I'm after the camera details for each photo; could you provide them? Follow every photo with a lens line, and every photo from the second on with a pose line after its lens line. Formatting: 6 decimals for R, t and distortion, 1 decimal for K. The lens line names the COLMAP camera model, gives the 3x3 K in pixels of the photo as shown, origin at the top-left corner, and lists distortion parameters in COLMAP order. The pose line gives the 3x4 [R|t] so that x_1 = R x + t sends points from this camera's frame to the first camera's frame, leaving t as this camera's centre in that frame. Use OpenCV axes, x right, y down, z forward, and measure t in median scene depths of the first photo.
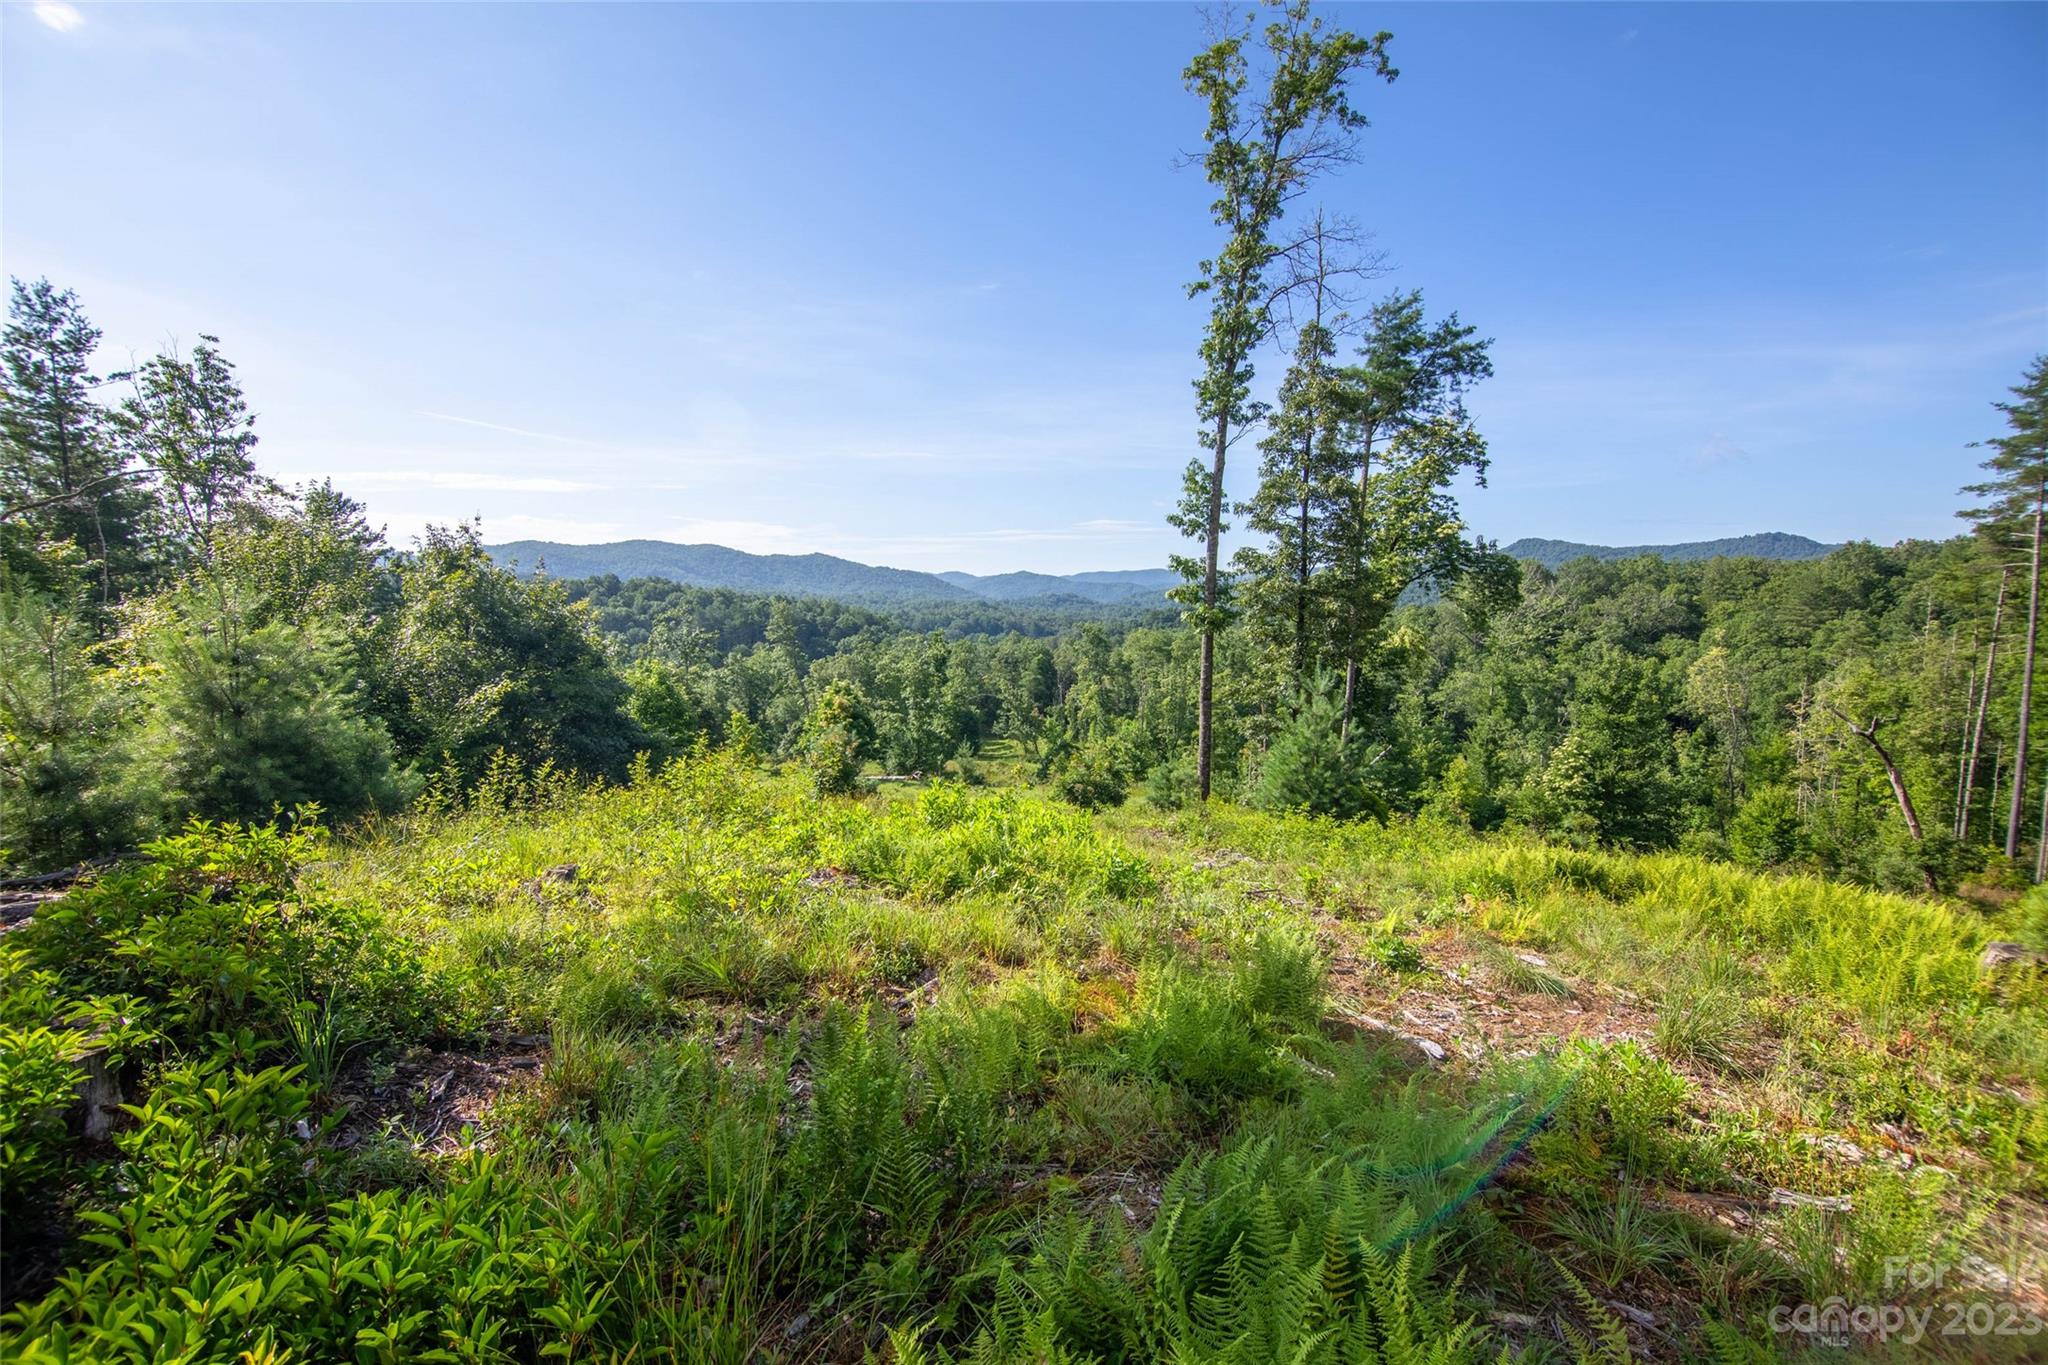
lens RADIAL K [[923.0, 0, 1016.5], [0, 923.0, 678.9], [0, 0, 1]] dist [-0.009545, -0.006026]
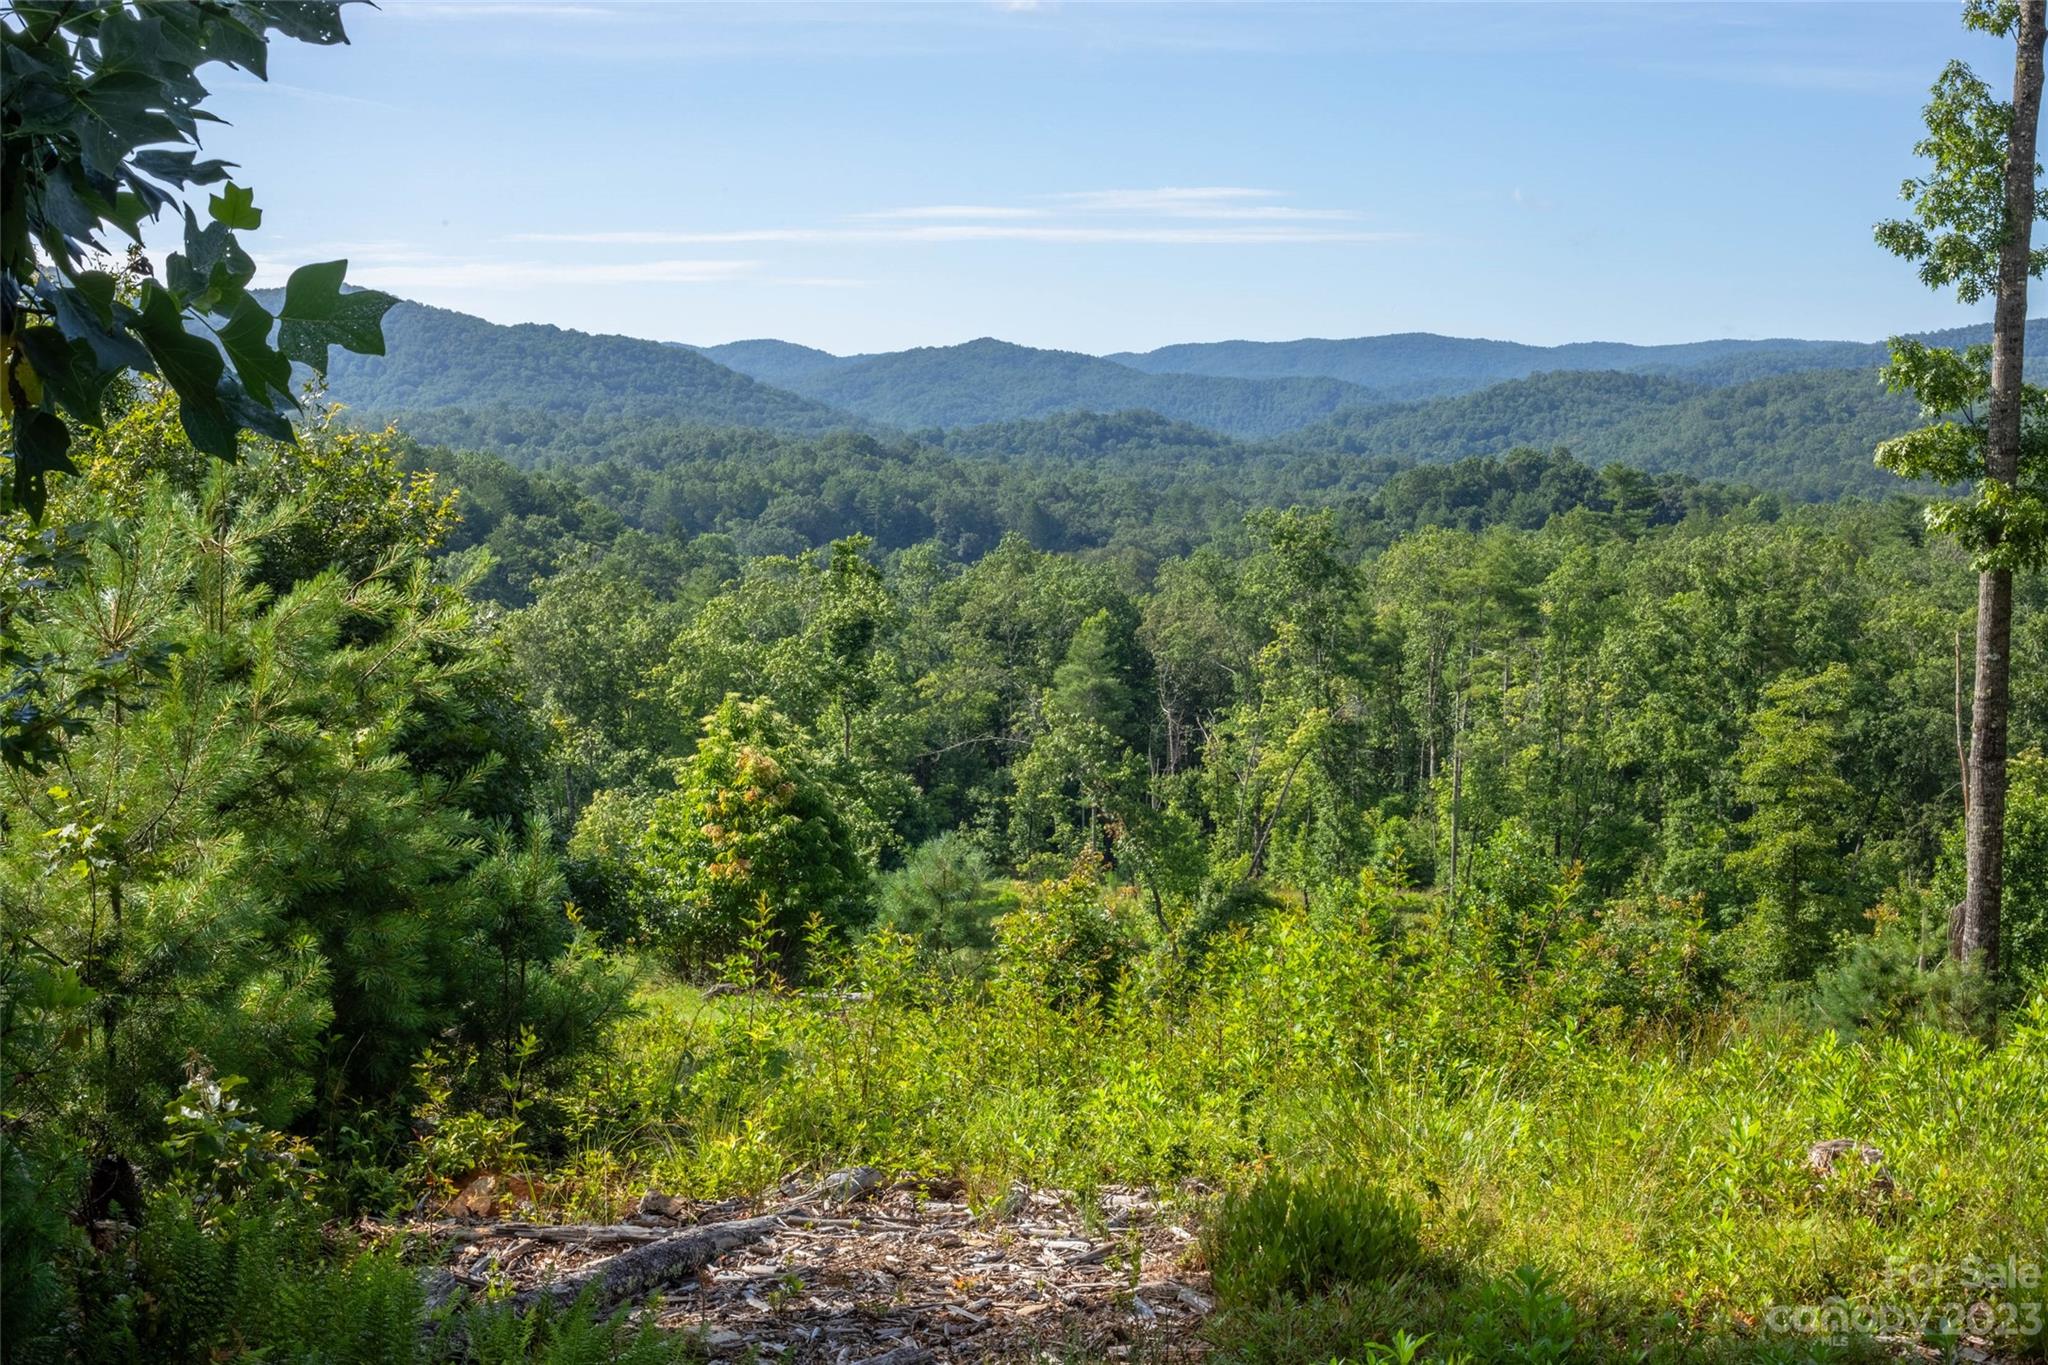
lens RADIAL K [[2980.5, 0, 1024.0], [0, 2980.5, 682.5], [0, 0, 1]] dist [-0.112635, -0.095402]
pose [[0.999759, 0.001045, 0.021928, -0.152800], [-0.001018, 0.999999, -0.001241, -0.003999], [-0.021929, 0.001218, 0.999759, -0.075803]]
